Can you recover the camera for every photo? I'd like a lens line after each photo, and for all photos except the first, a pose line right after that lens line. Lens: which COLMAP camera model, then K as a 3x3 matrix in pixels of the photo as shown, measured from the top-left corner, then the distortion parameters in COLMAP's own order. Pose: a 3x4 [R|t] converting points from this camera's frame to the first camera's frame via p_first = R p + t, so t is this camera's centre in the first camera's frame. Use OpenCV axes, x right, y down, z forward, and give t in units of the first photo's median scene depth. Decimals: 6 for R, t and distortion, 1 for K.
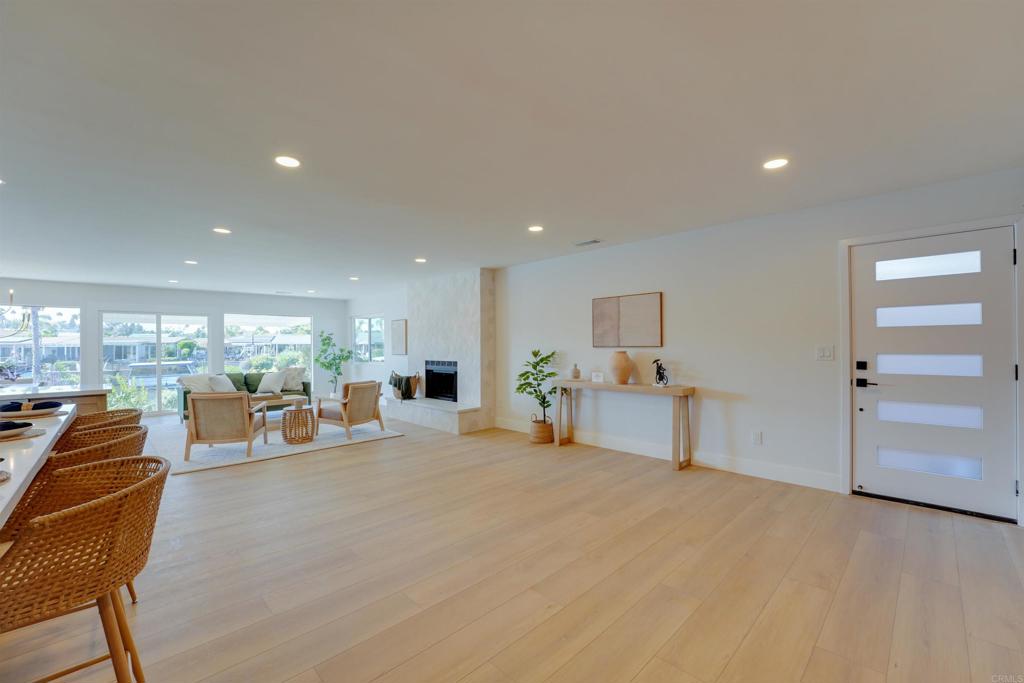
lens RADIAL K [[420.4, 0, 518.6], [0, 420.4, 348.4], [0, 0, 1]] dist [-0.022005, -0.000602]
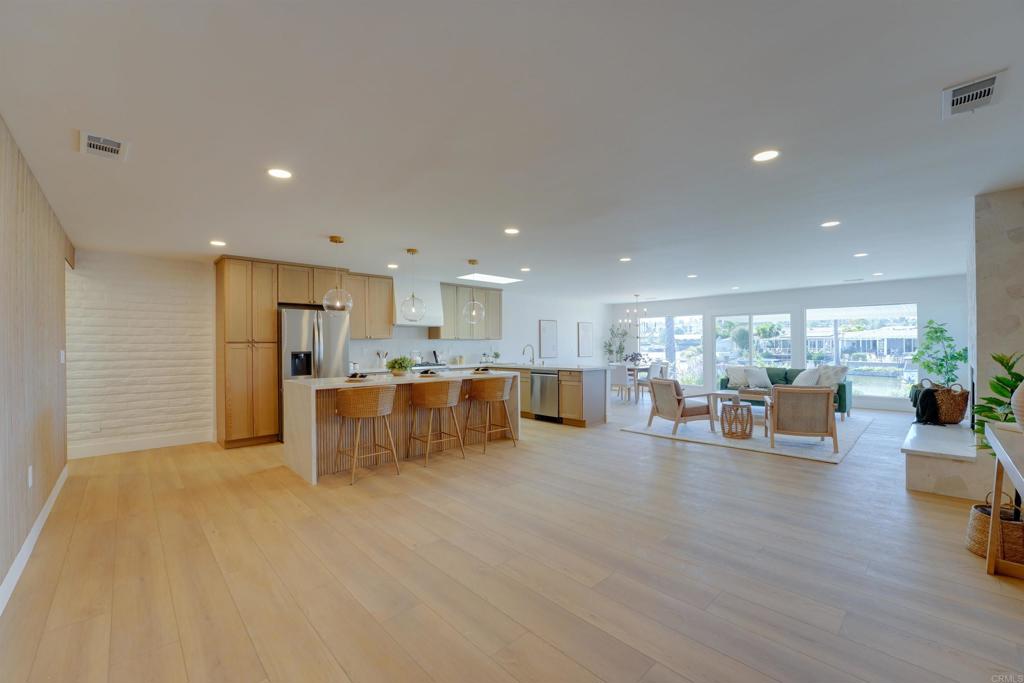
lens RADIAL K [[420.4, 0, 514.5], [0, 420.4, 345.3], [0, 0, 1]] dist [-0.022005, -0.000602]
pose [[-0.029105, 0.008998, -0.999536, 0.290351], [0.001709, 0.999958, 0.008952, -0.005375], [0.999575, -0.001448, -0.029120, 0.283407]]
